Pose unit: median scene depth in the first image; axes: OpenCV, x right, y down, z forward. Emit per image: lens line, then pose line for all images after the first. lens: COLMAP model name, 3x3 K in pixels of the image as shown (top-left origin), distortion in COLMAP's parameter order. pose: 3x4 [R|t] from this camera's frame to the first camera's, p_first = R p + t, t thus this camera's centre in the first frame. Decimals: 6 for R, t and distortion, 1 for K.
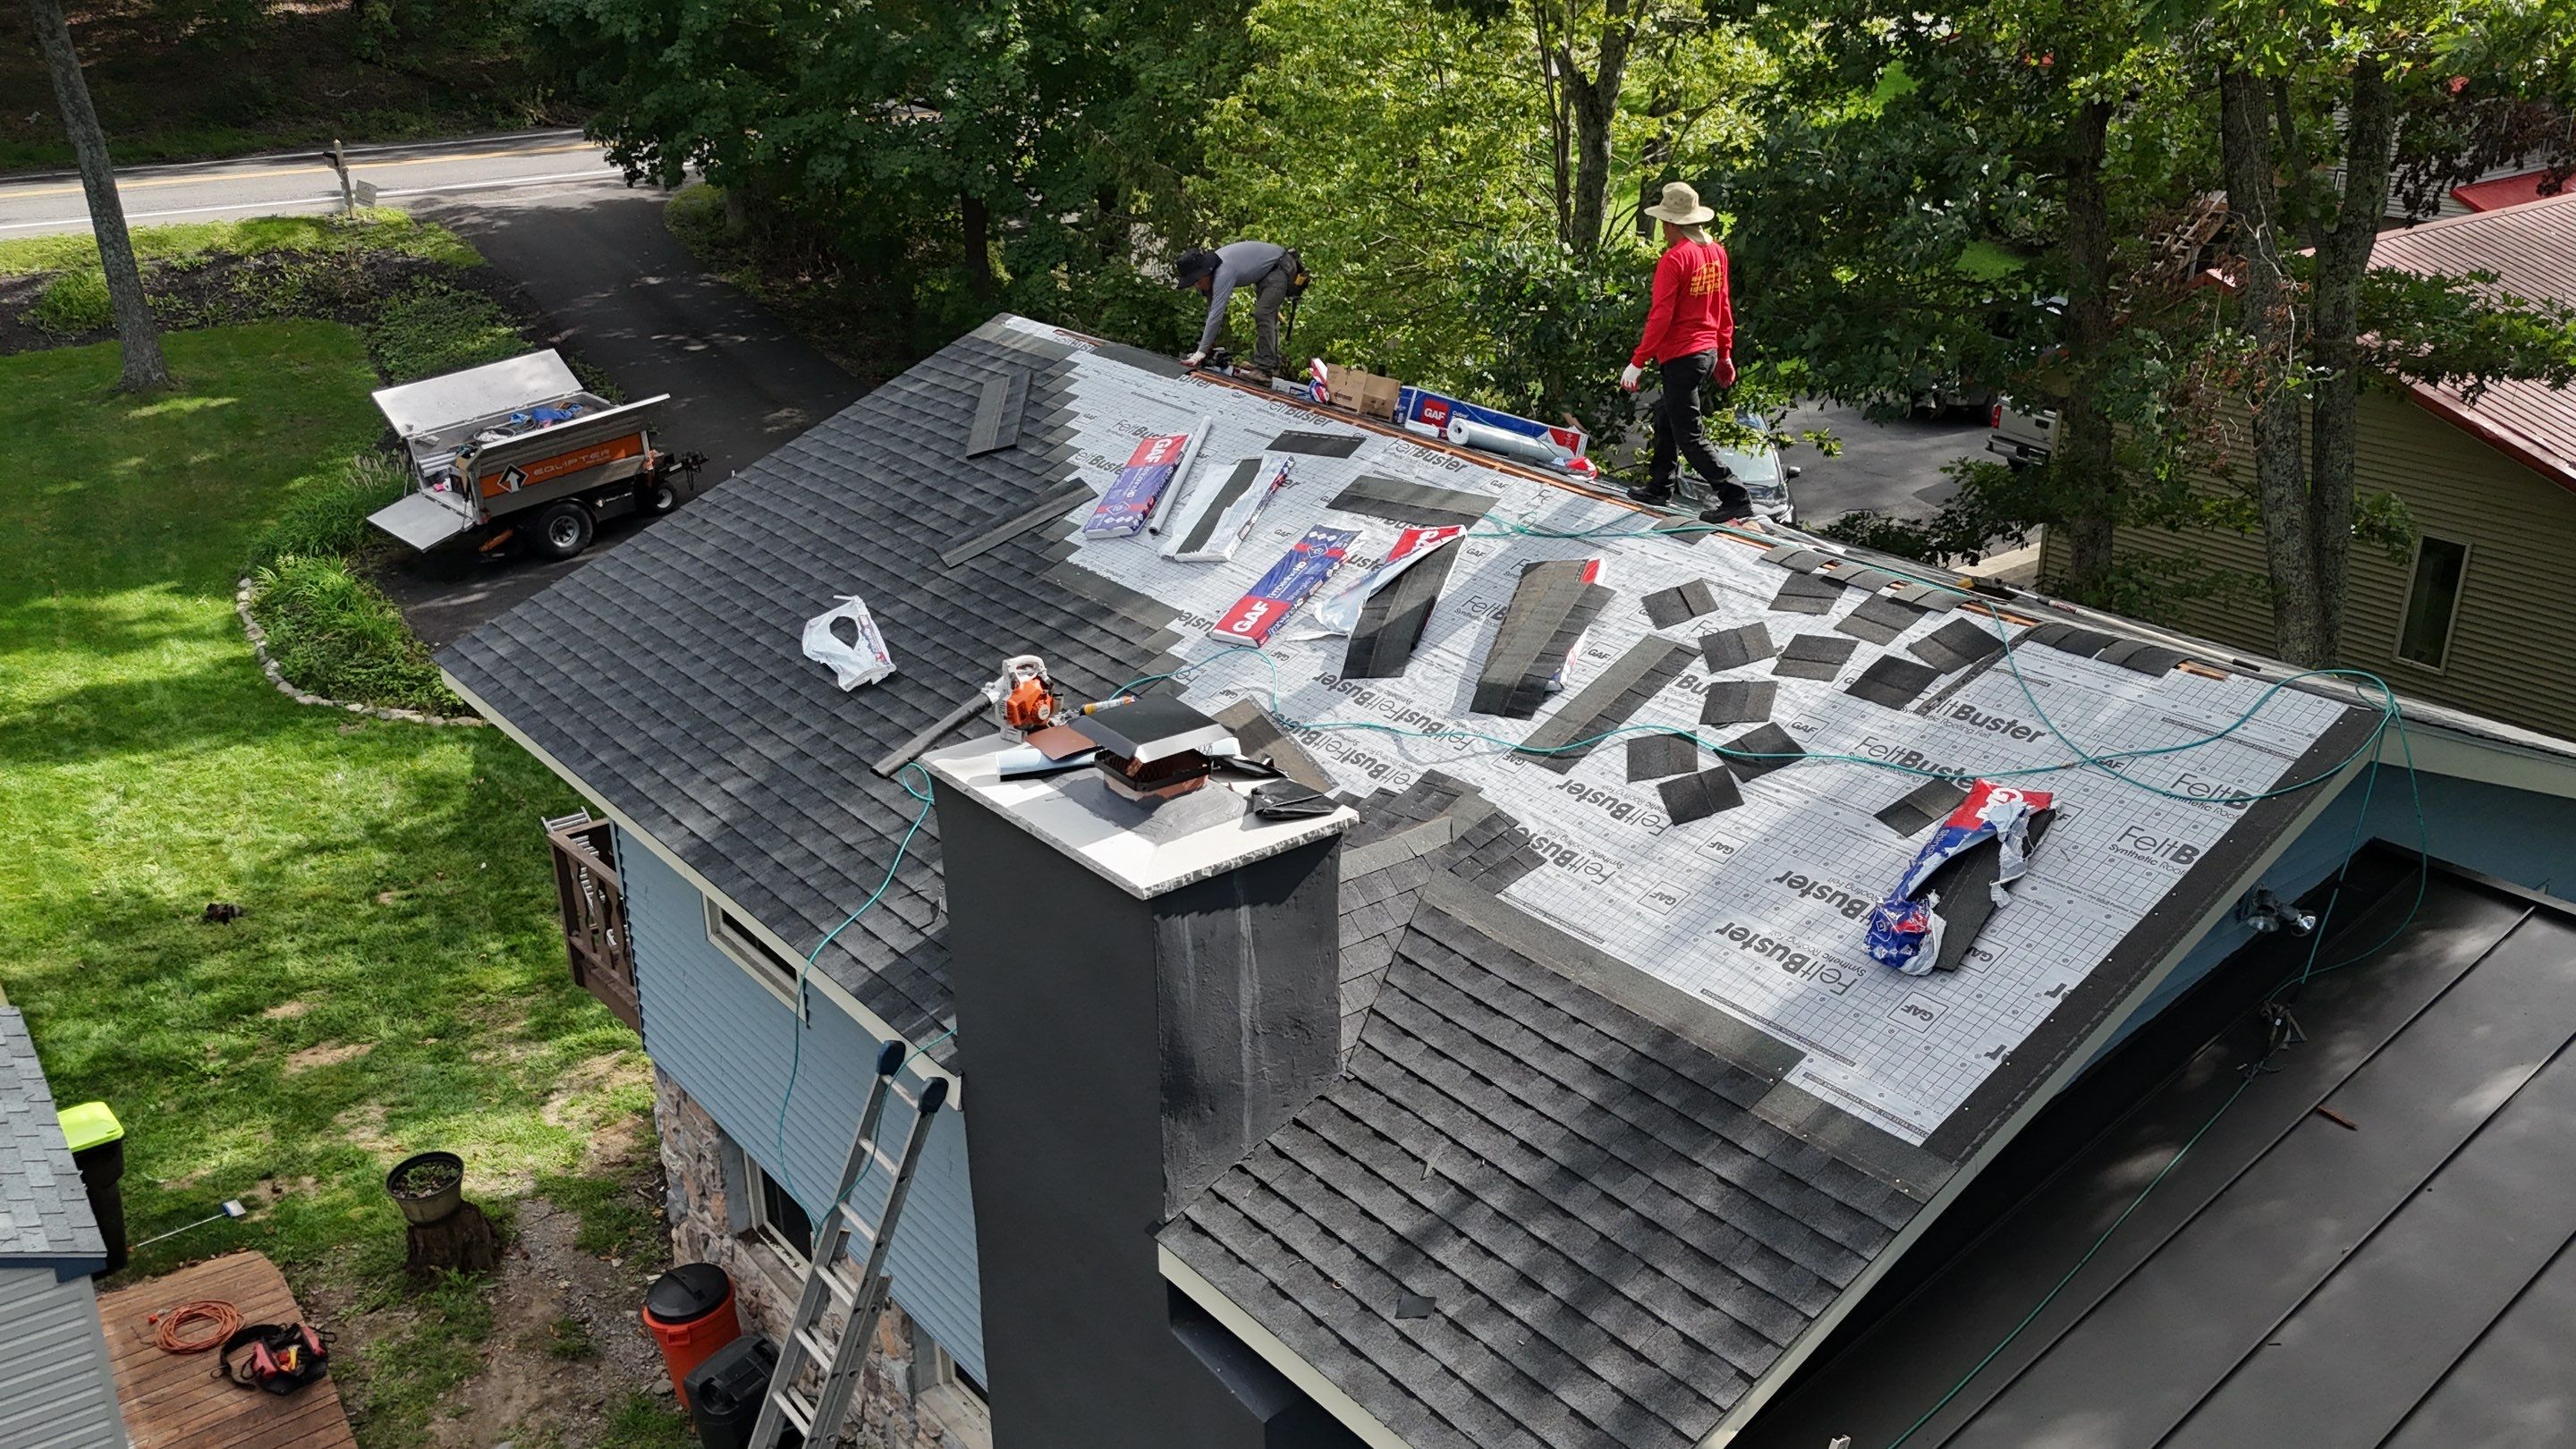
lens RADIAL K [[2151.5, 0, 1288.0], [0, 2151.5, 724.5], [0, 0, 1]] dist [0.050562, 0.000101]
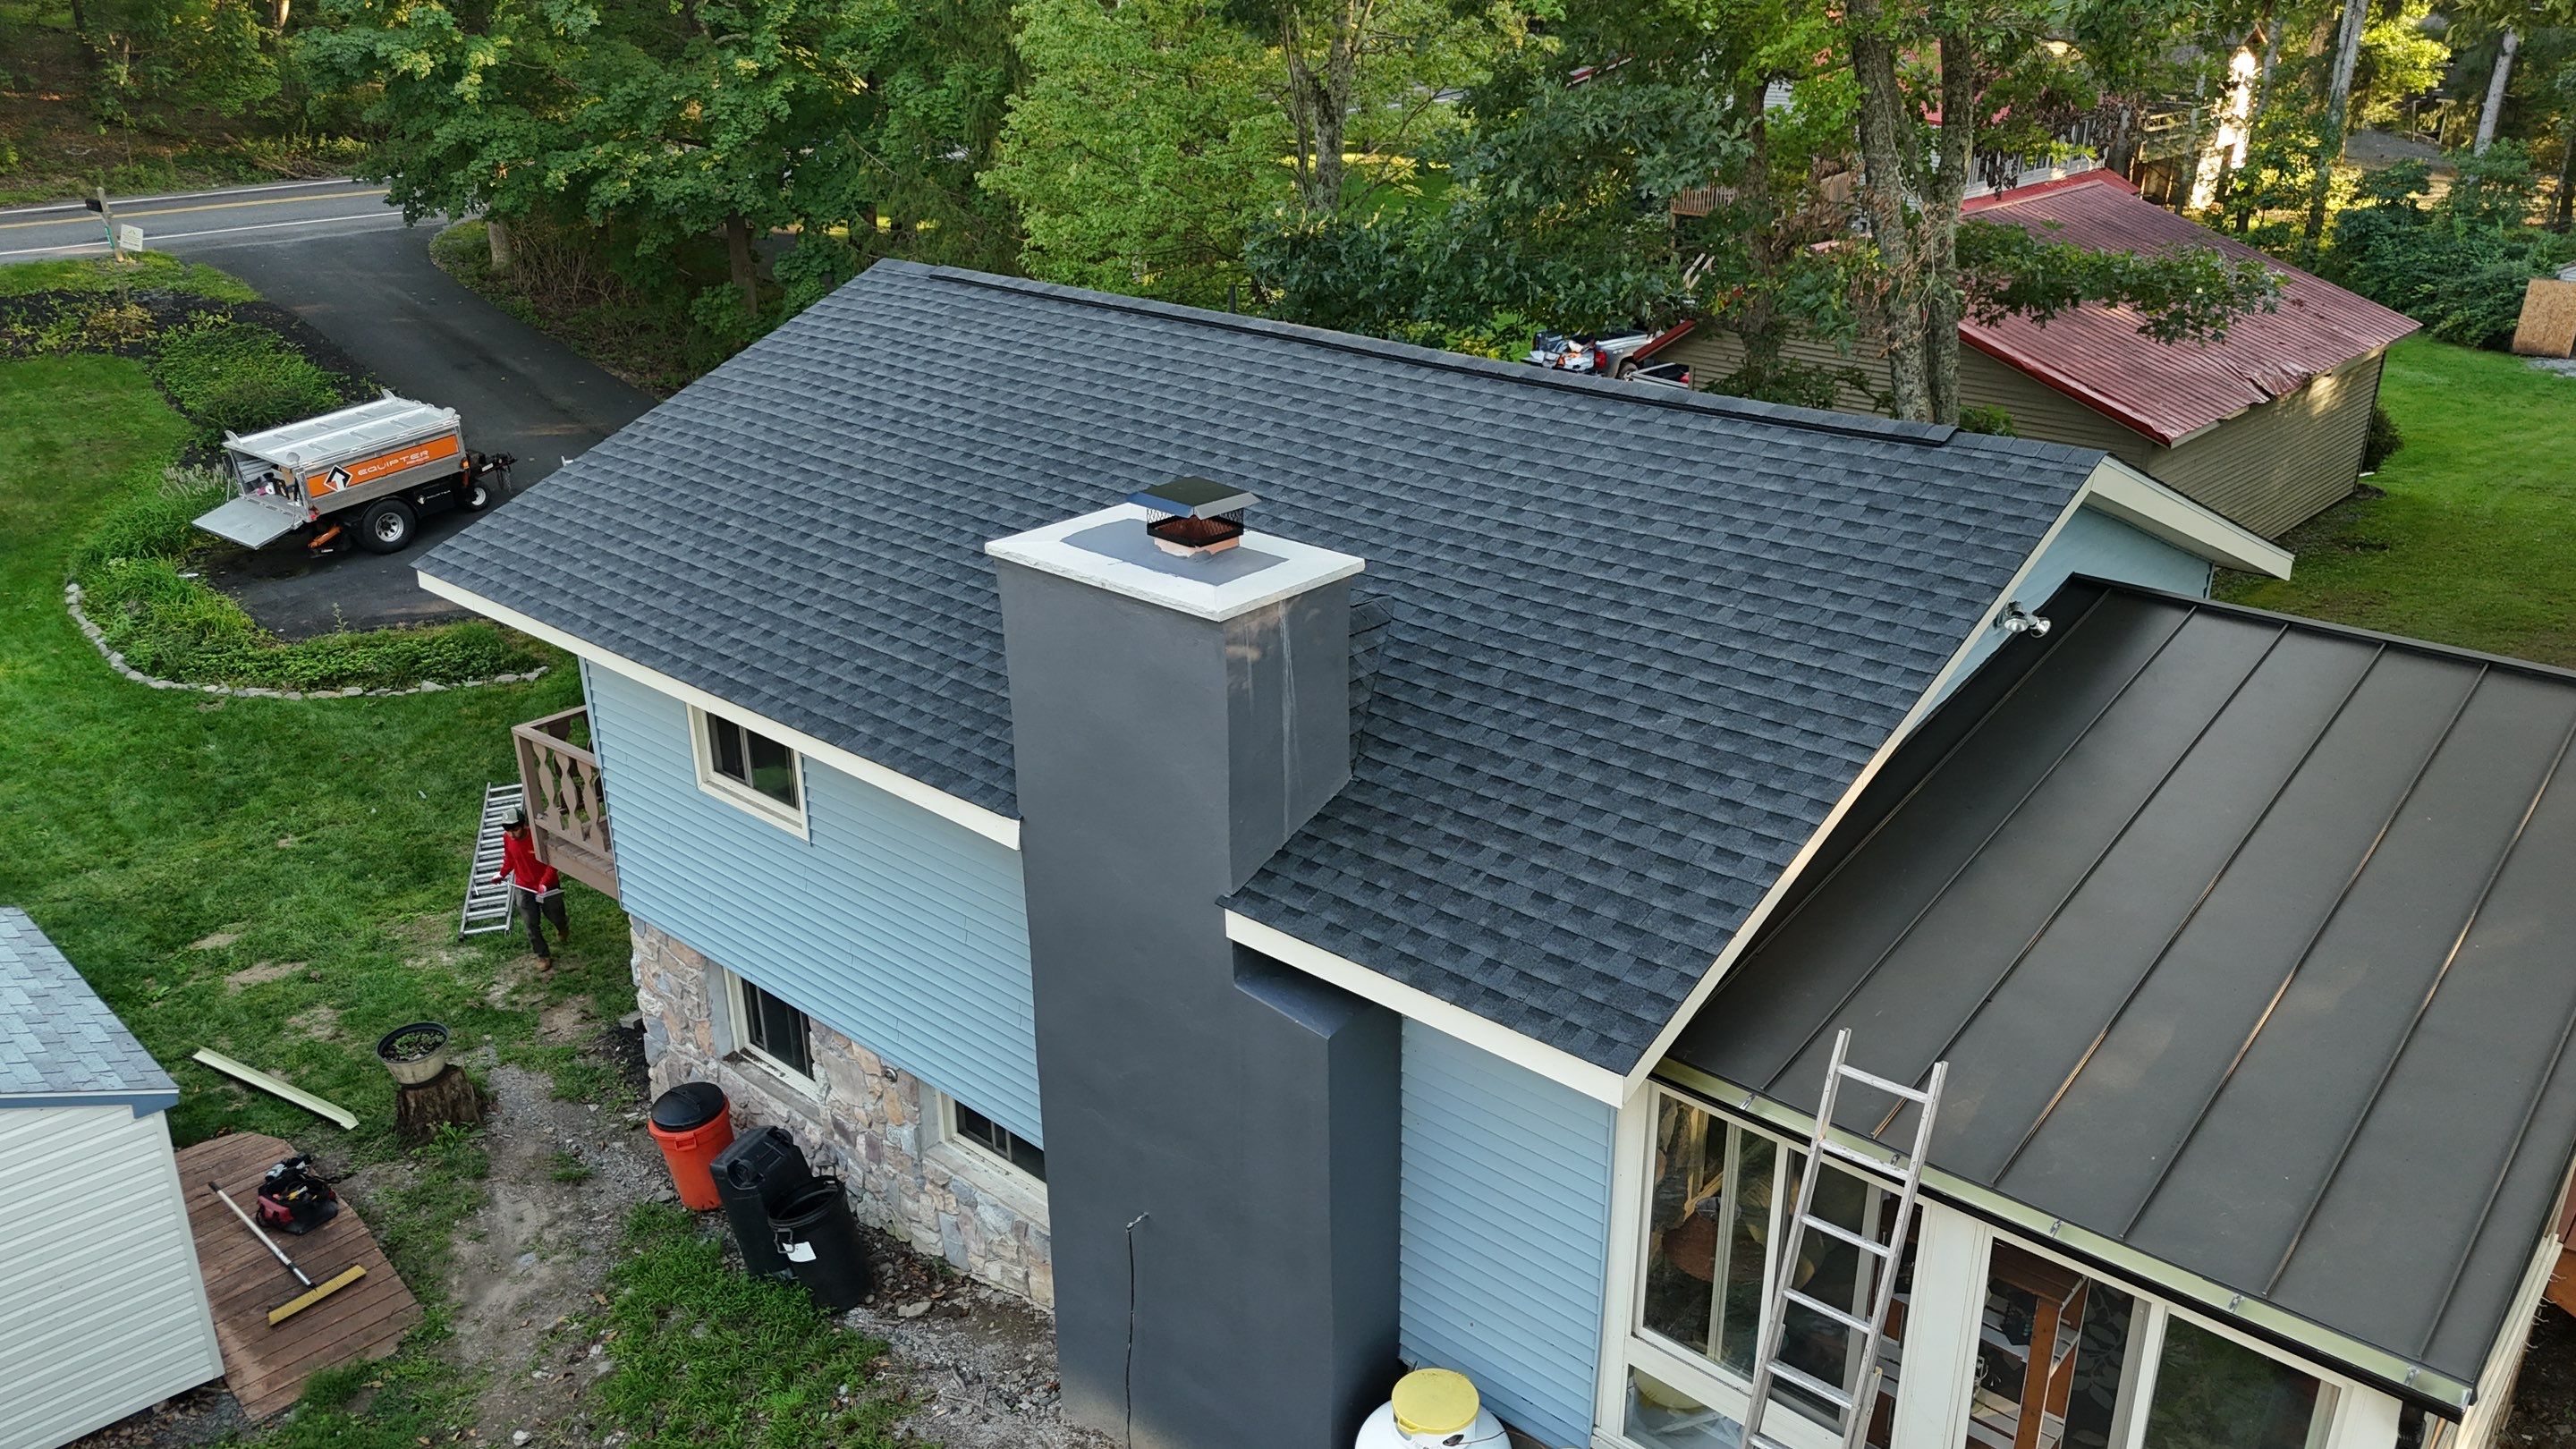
lens RADIAL K [[1900.1, 0, 1288.0], [0, 1900.1, 724.5], [0, 0, 1]] dist [0.043340, -0.006022]
pose [[0.985197, -0.062600, 0.159584, -0.089411], [0.062680, 0.998023, 0.004536, 0.060279], [-0.159553, 0.005534, 0.987174, -0.037875]]
